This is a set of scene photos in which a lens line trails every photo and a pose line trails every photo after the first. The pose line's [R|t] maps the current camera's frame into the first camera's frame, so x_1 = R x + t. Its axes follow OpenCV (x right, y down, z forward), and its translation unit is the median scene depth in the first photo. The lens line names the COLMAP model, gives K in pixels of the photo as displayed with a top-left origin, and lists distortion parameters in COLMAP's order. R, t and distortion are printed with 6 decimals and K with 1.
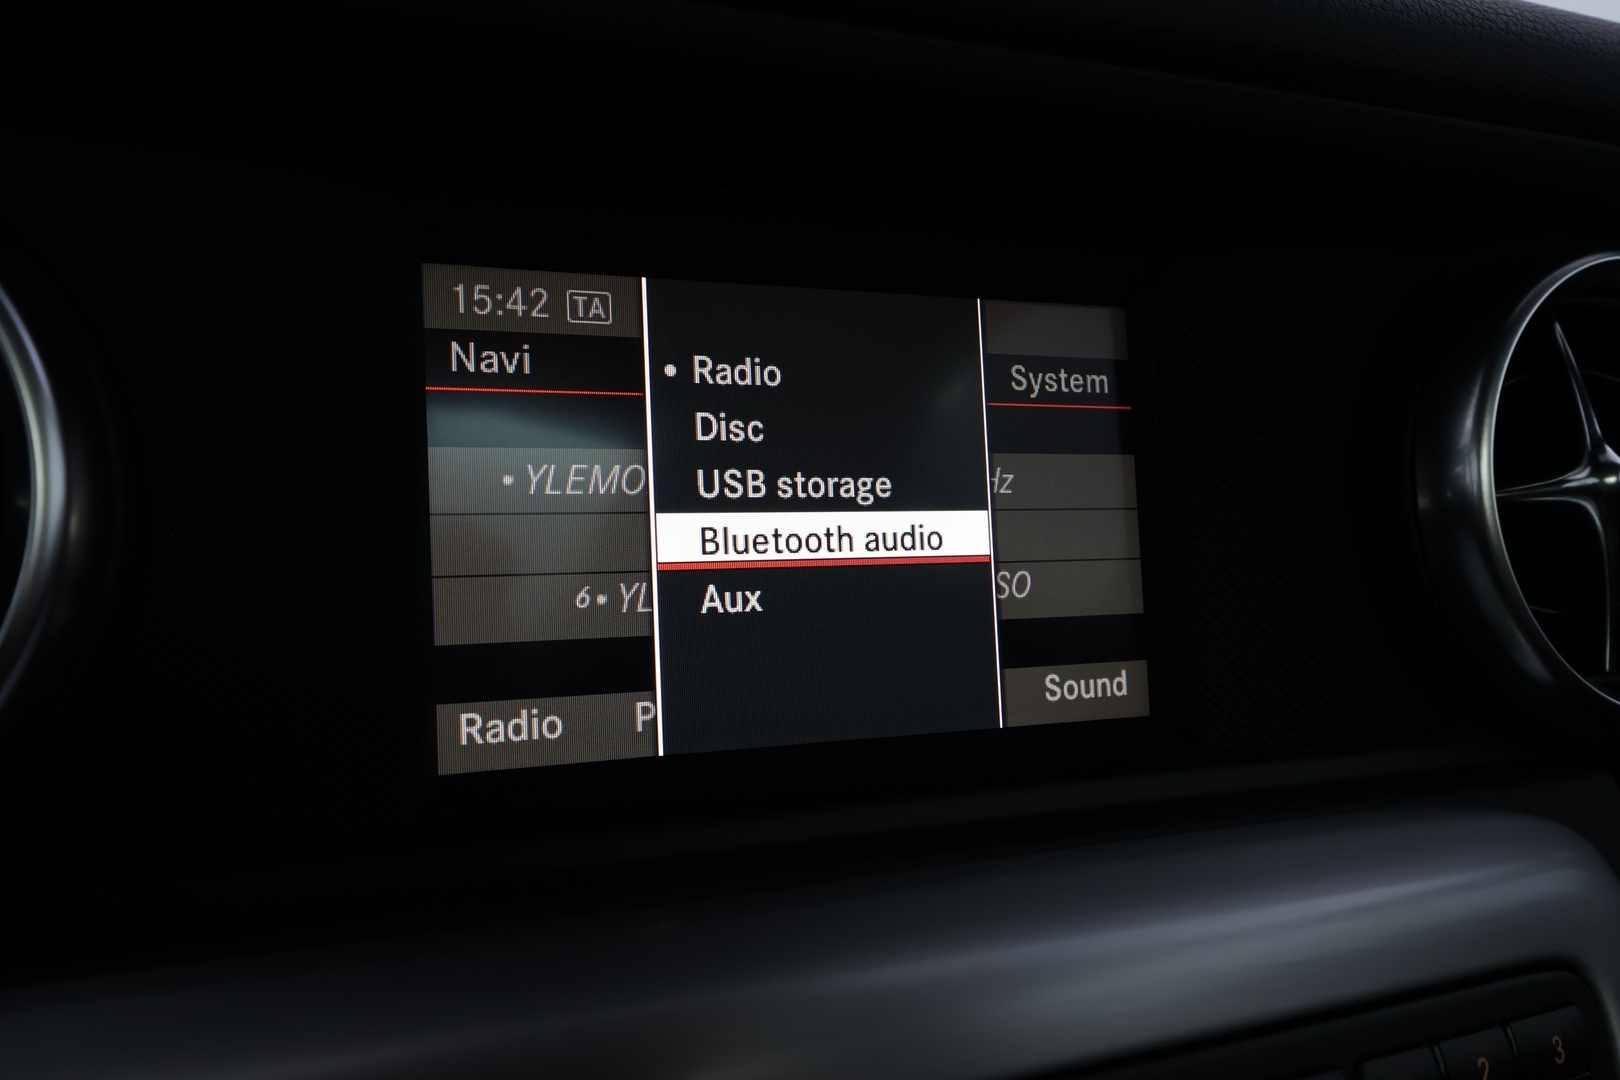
lens RADIAL K [[1274.8, 0, 813.4], [0, 1274.8, 540.5], [0, 0, 1]] dist [0.002905, -0.005927]
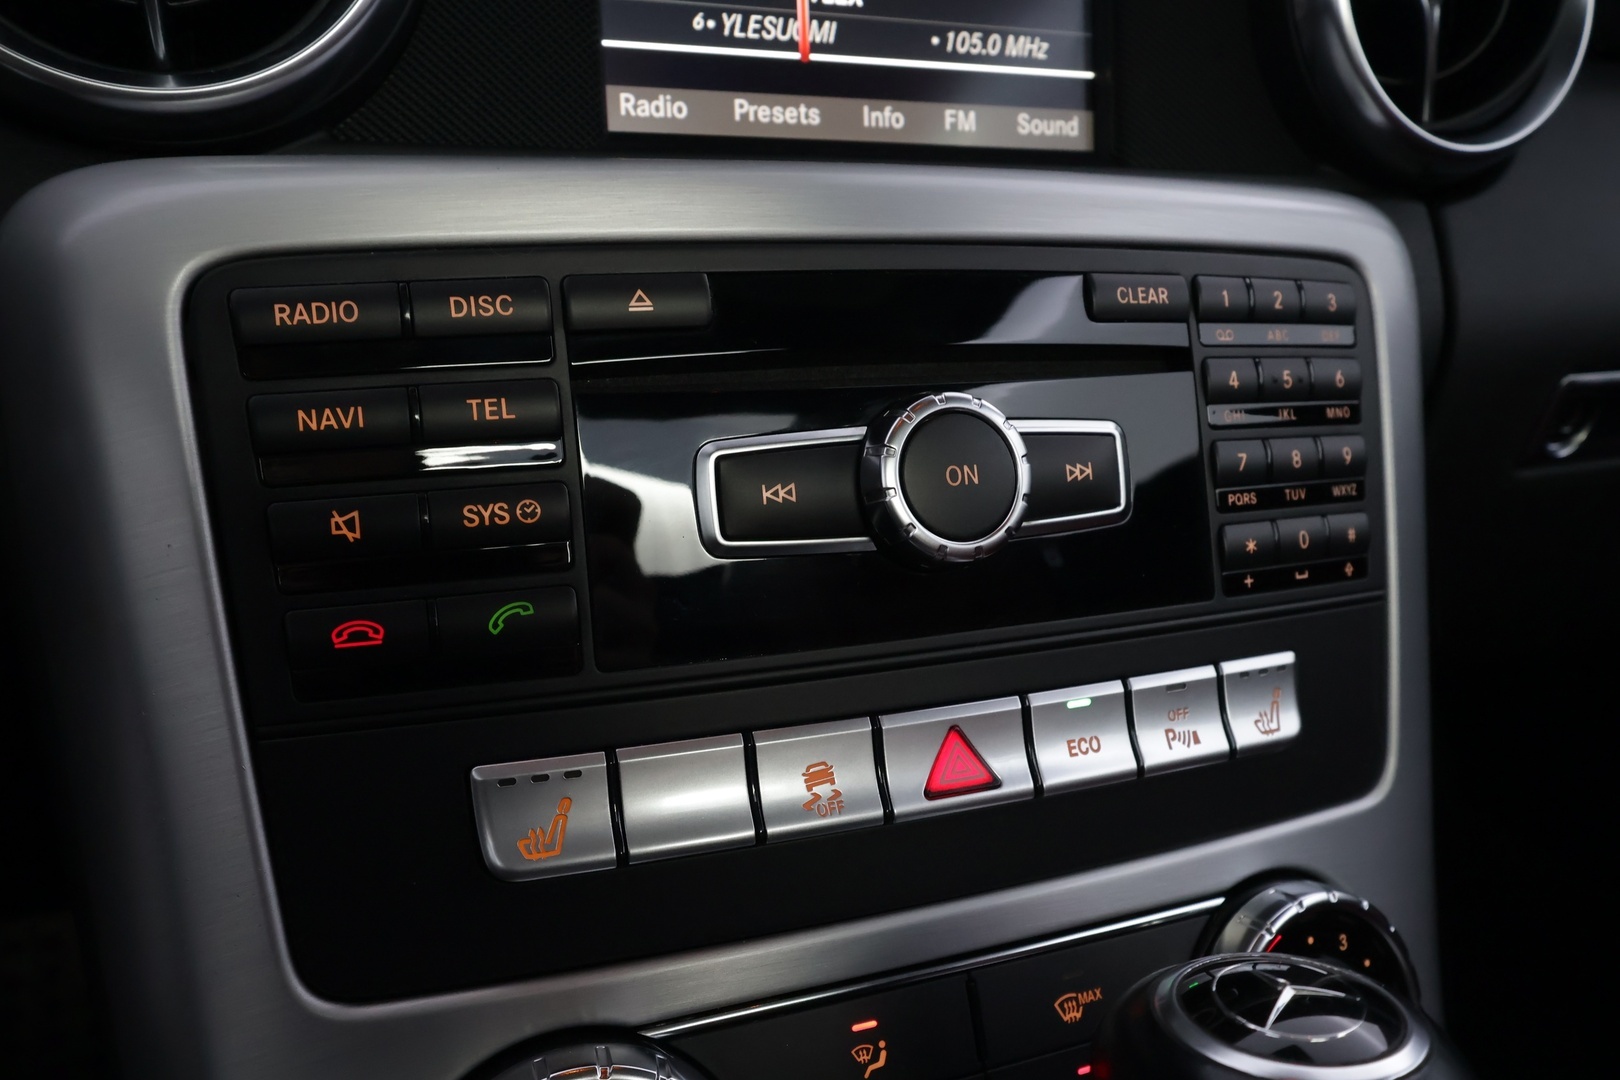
lens RADIAL K [[1274.8, 0, 816.3], [0, 1274.8, 550.6], [0, 0, 1]] dist [0.002905, -0.005927]
pose [[0.999984, 0.005359, -0.002065, -0.040008], [-0.004891, 0.983139, 0.182794, 0.367853], [0.003009, -0.182781, 0.983149, -0.532073]]
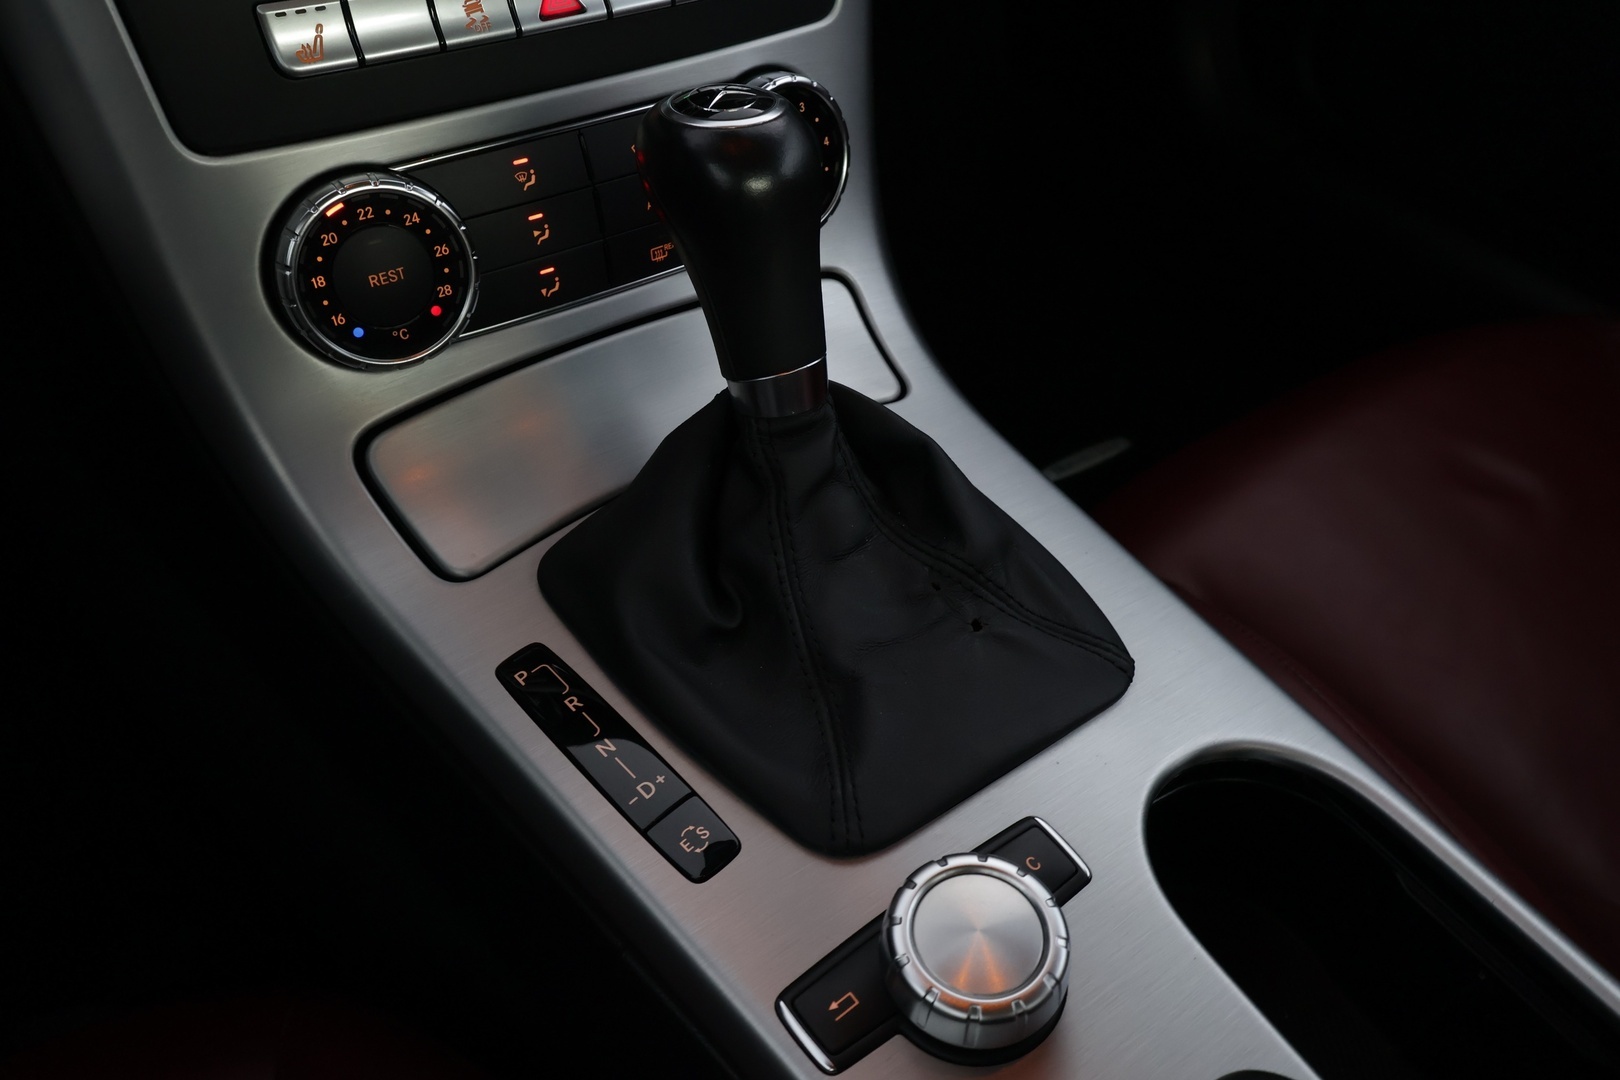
lens RADIAL K [[1274.8, 0, 822.8], [0, 1274.8, 536.1], [0, 0, 1]] dist [0.002905, -0.005927]
pose [[0.965239, -0.131417, 0.225929, -0.067804], [-0.041518, 0.776335, 0.628951, 0.177282], [-0.258052, -0.616468, 0.743892, -1.448171]]
